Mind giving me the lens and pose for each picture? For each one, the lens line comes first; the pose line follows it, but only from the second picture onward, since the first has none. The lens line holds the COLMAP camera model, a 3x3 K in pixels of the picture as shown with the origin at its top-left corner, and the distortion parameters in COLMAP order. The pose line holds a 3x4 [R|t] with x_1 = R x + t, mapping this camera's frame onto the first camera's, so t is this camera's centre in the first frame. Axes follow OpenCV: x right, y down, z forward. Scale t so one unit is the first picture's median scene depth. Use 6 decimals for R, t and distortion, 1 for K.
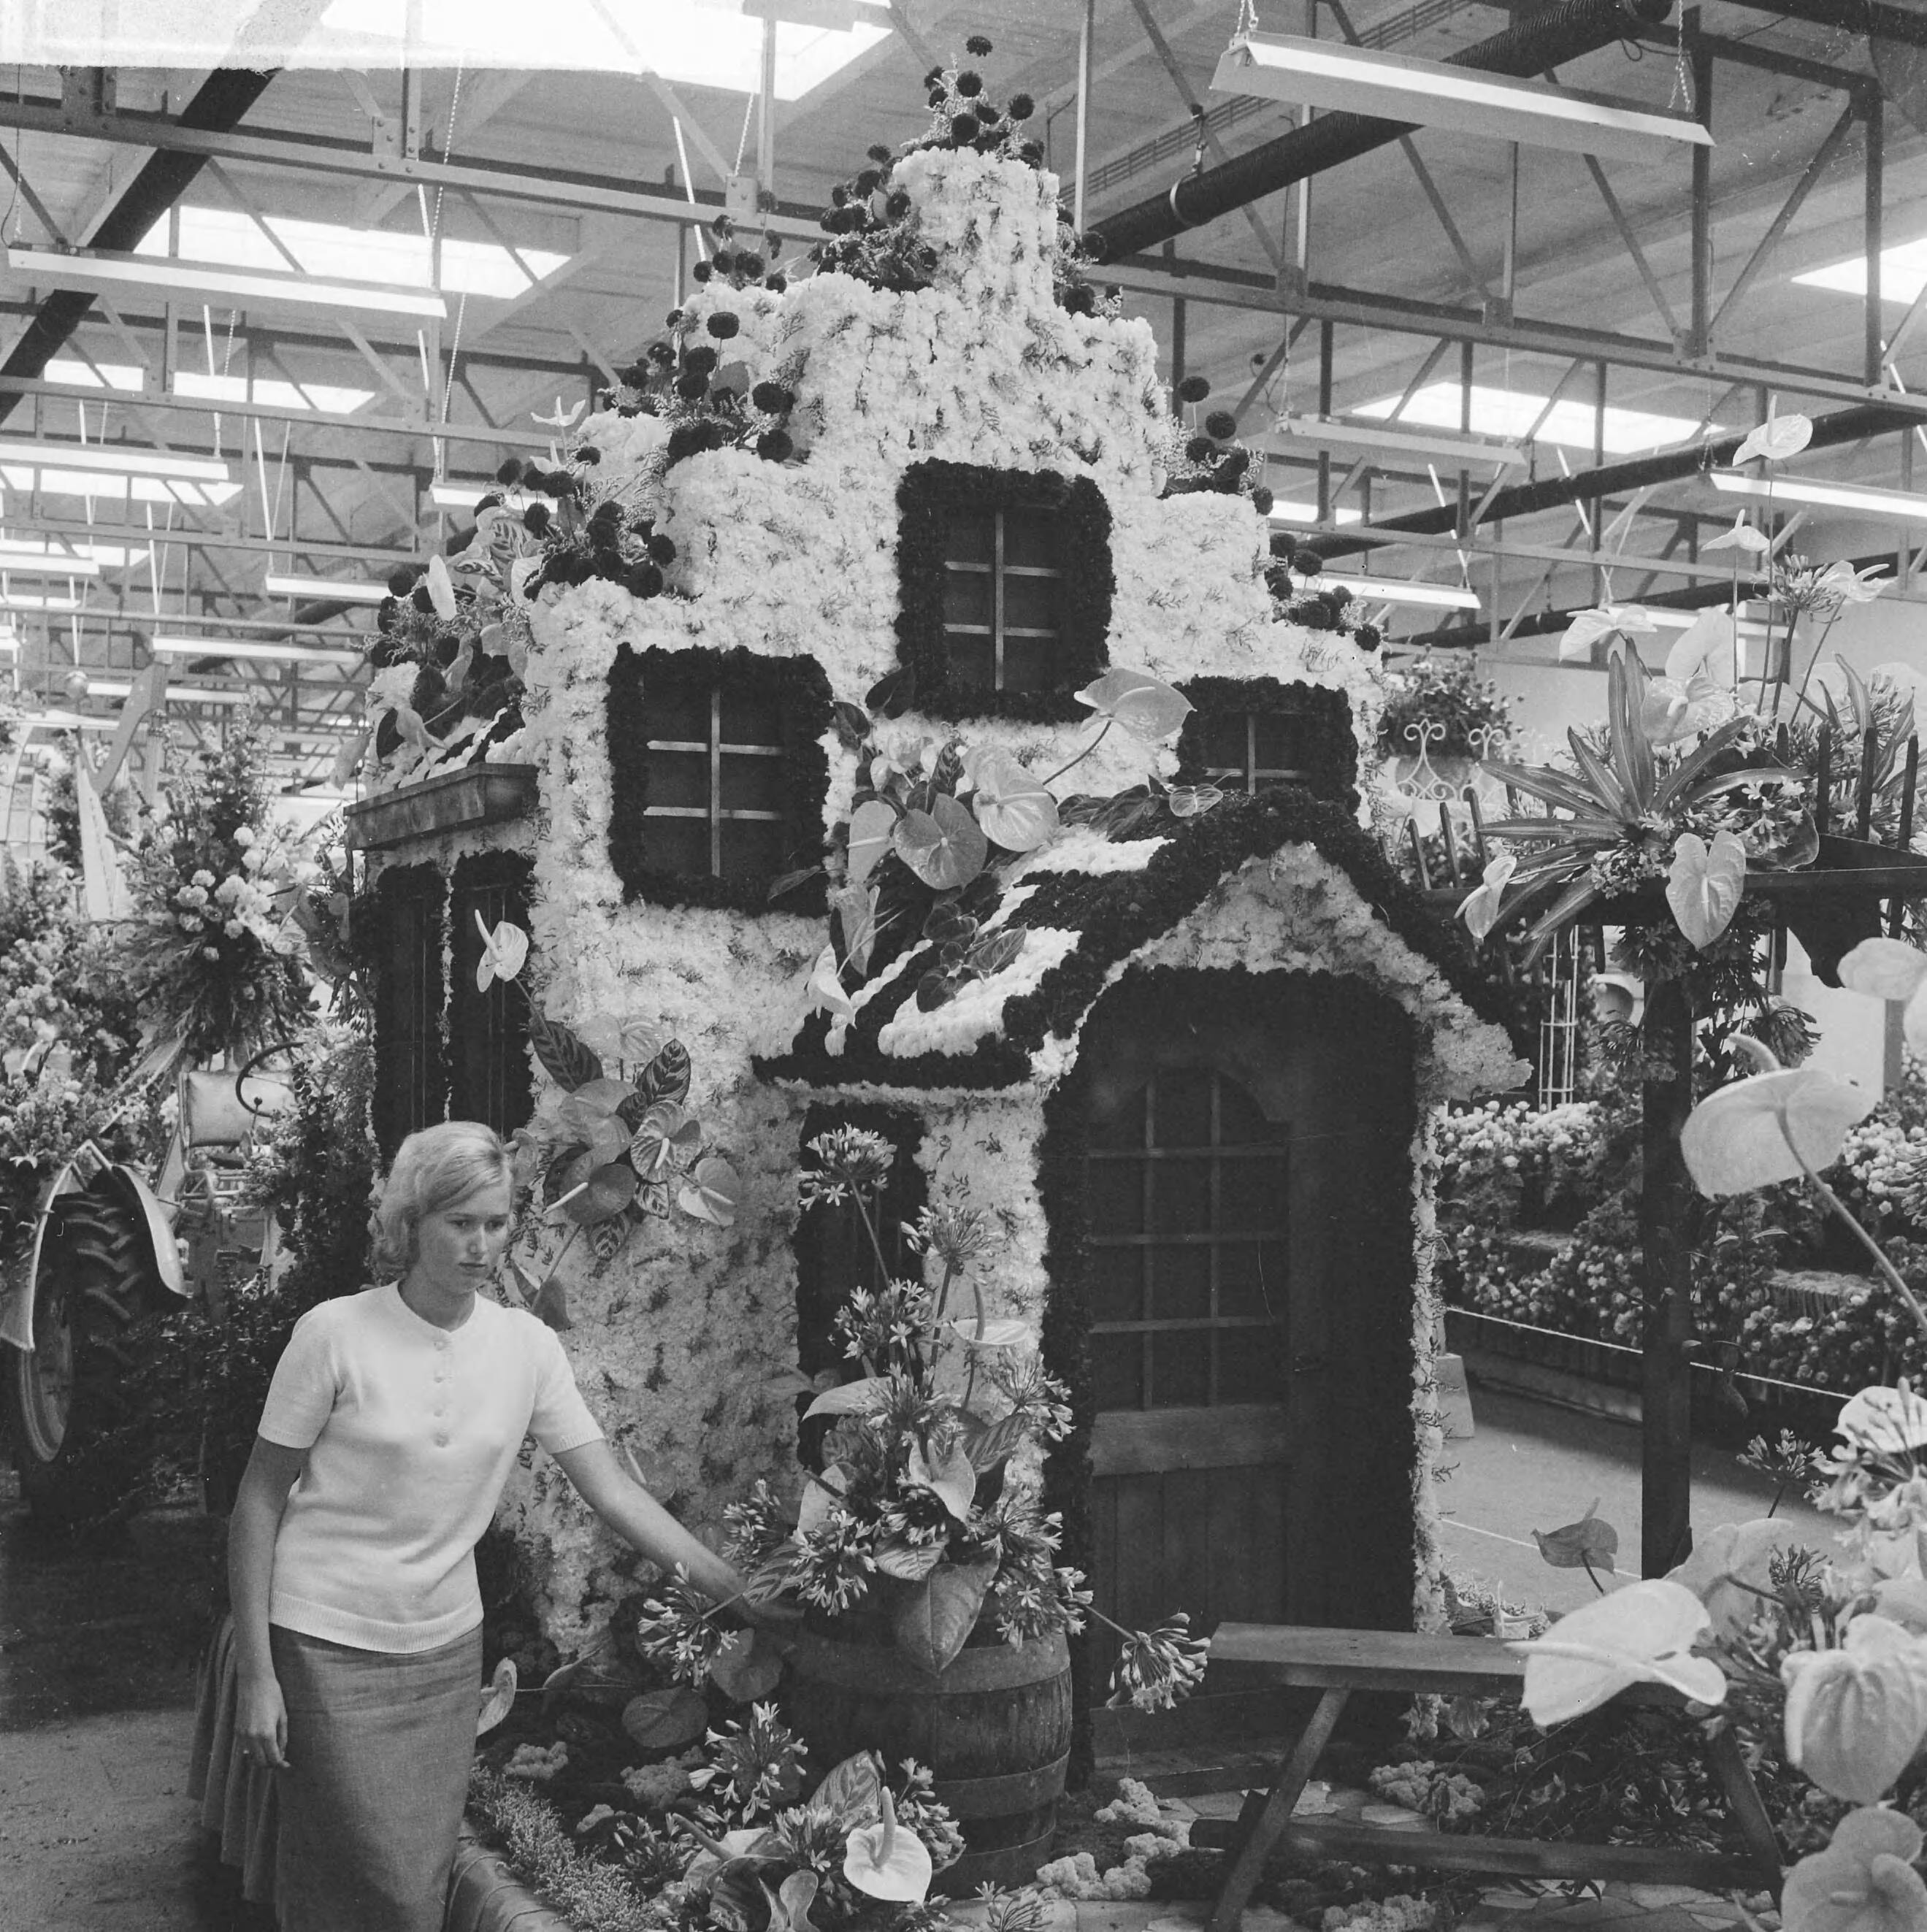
lens RADIAL K [[2743.5, 0, 956.8], [0, 2743.5, 980.8], [0, 0, 1]] dist [-0.007530, 0.004612]
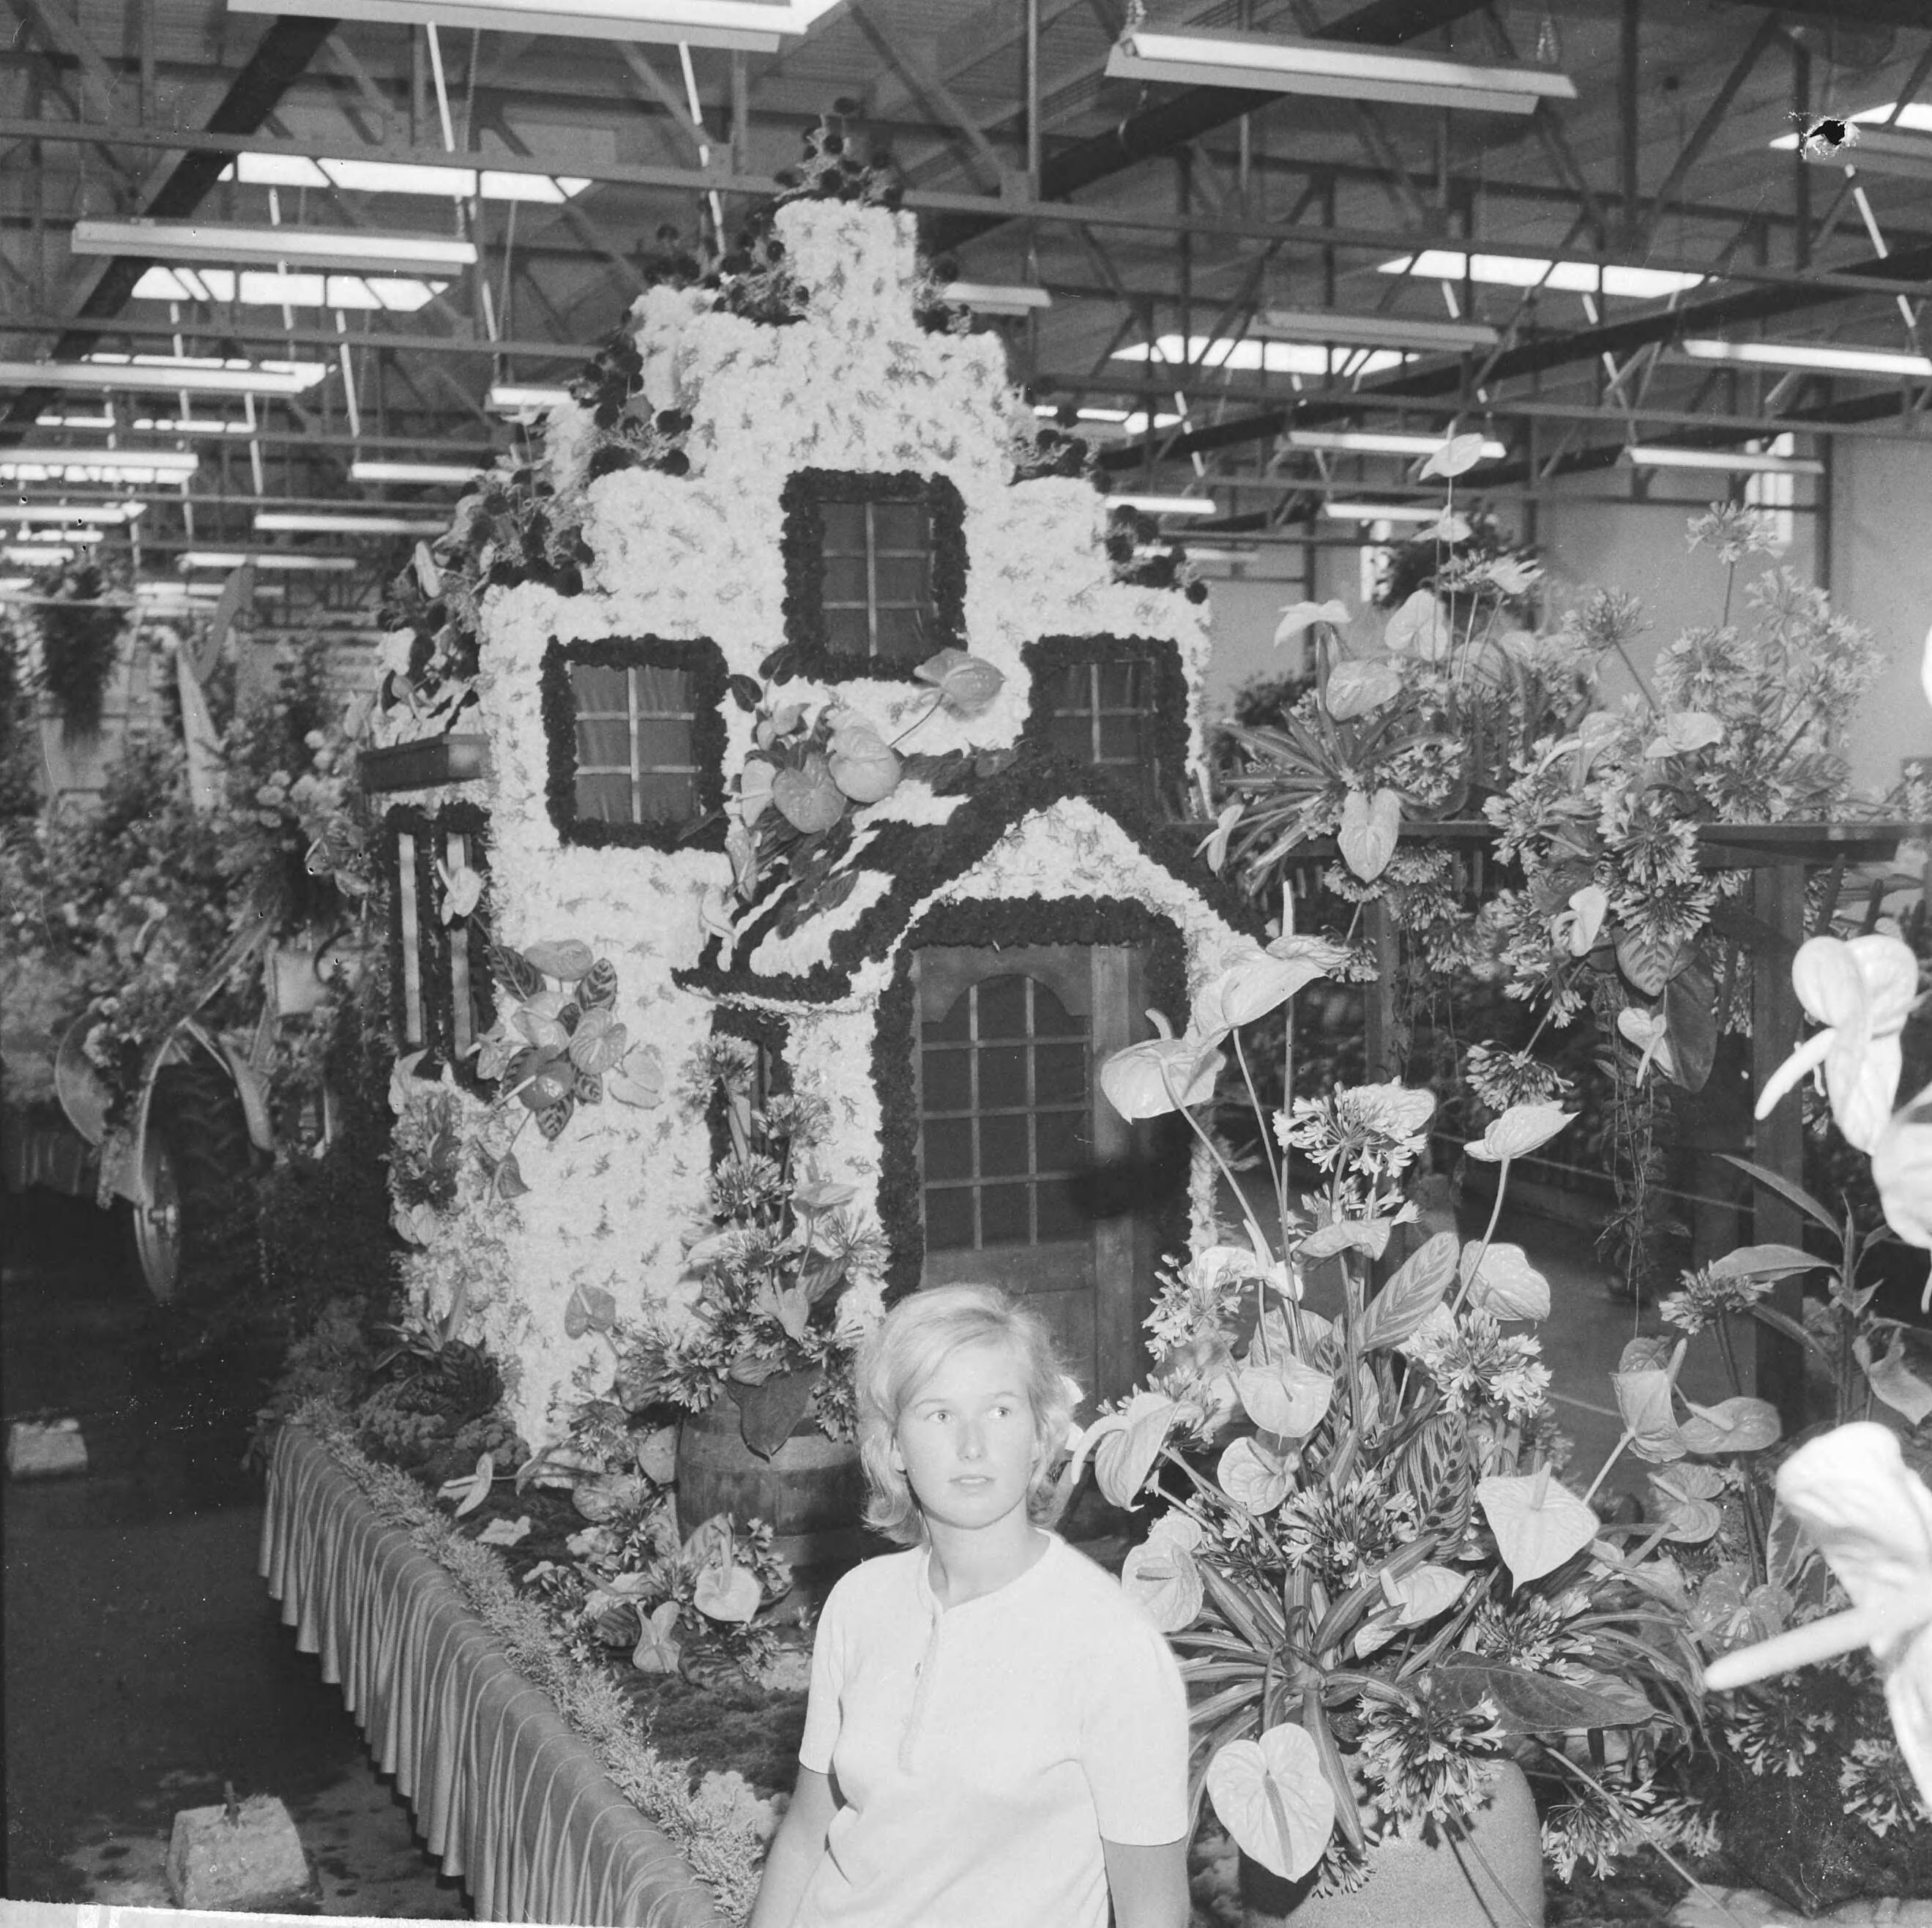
lens RADIAL K [[2789.2, 0, 966.0], [0, 2789.2, 964.0], [0, 0, 1]] dist [0.016079, -0.082618]
pose [[0.998207, -0.025151, -0.054323, 0.123659], [0.028502, 0.997680, 0.061827, -0.047039], [0.052642, -0.063264, 0.996608, -0.236993]]
